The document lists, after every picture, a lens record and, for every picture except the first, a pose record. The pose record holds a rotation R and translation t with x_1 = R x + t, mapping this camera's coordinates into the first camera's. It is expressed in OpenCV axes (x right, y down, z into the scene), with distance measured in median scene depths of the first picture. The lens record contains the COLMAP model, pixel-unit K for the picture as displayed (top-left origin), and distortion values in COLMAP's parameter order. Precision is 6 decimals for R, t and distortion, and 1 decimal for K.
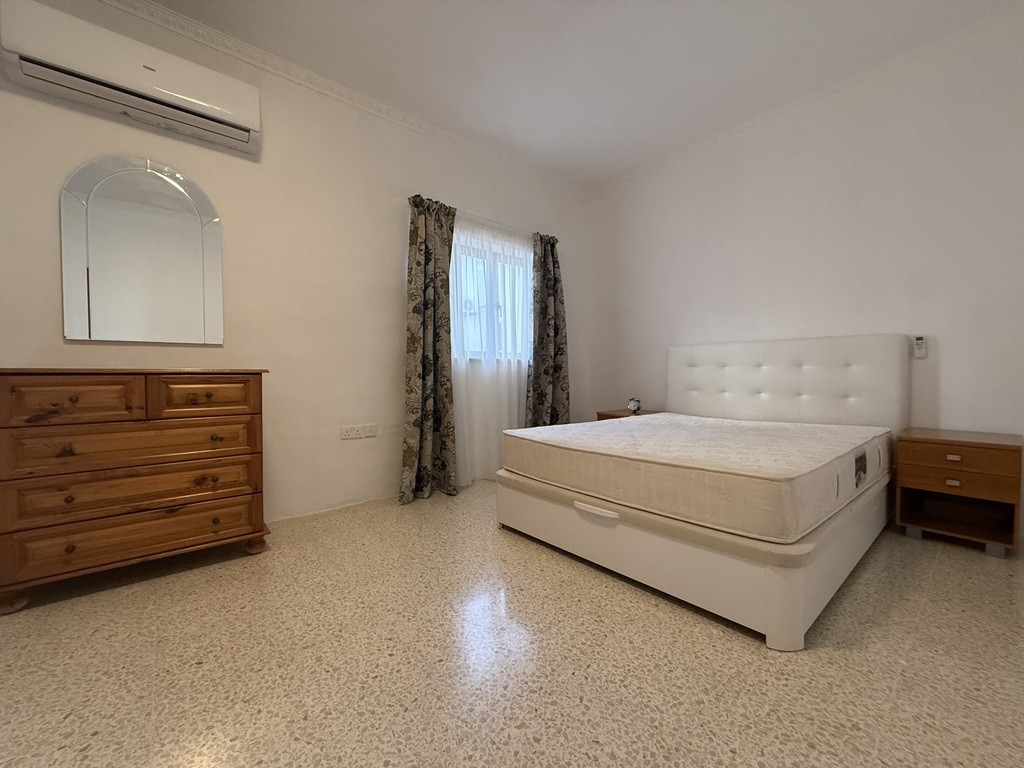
lens RADIAL K [[409.9, 0, 508.5], [0, 409.9, 381.3], [0, 0, 1]] dist [0.000200, 0.000600]
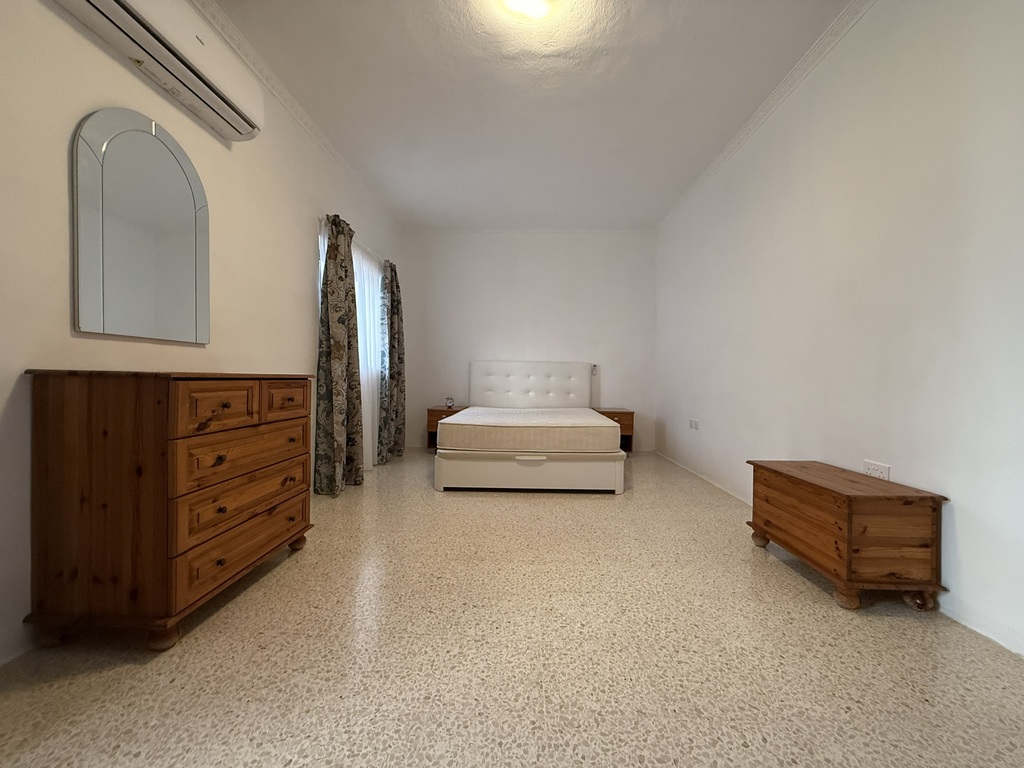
lens RADIAL K [[409.9, 0, 507.8], [0, 409.9, 381.0], [0, 0, 1]] dist [0.000200, 0.000600]
pose [[0.669753, 0.009692, 0.742521, -1.240754], [-0.006392, 0.999953, -0.007286, -0.009235], [-0.742557, 0.000134, 0.669783, -0.126906]]
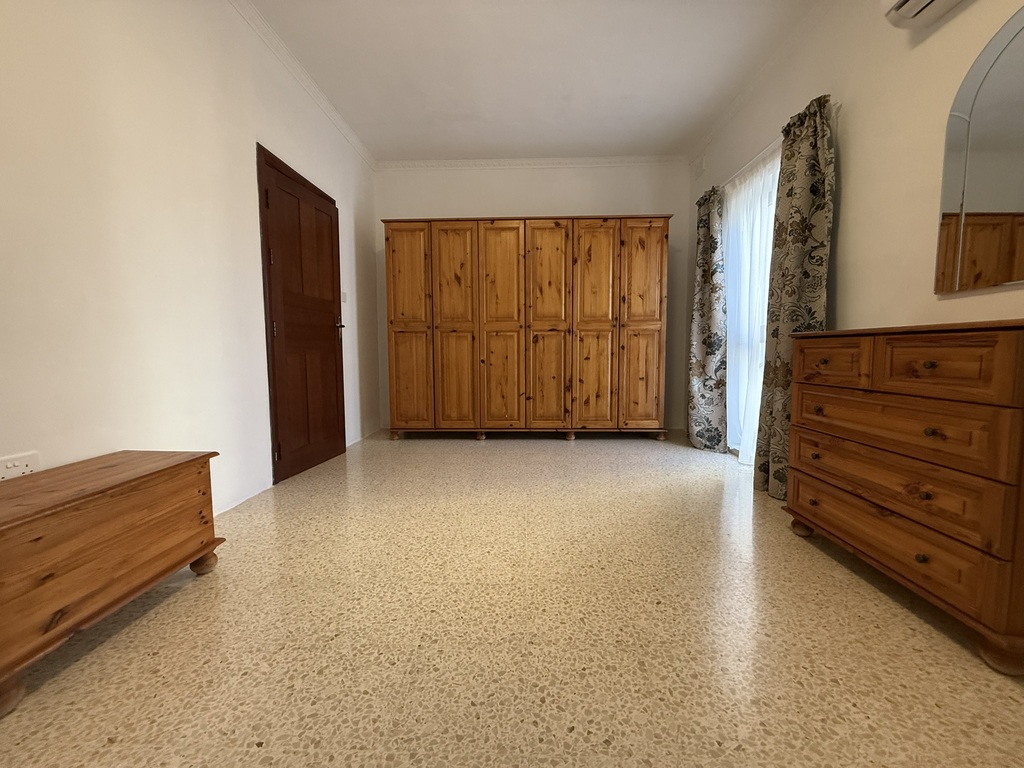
lens RADIAL K [[409.9, 0, 510.4], [0, 409.9, 383.2], [0, 0, 1]] dist [0.000200, 0.000600]
pose [[-0.665565, 0.072043, -0.742854, 0.203964], [0.001515, 0.995459, 0.095184, -0.000205], [0.746338, 0.062226, -0.662652, 1.020478]]
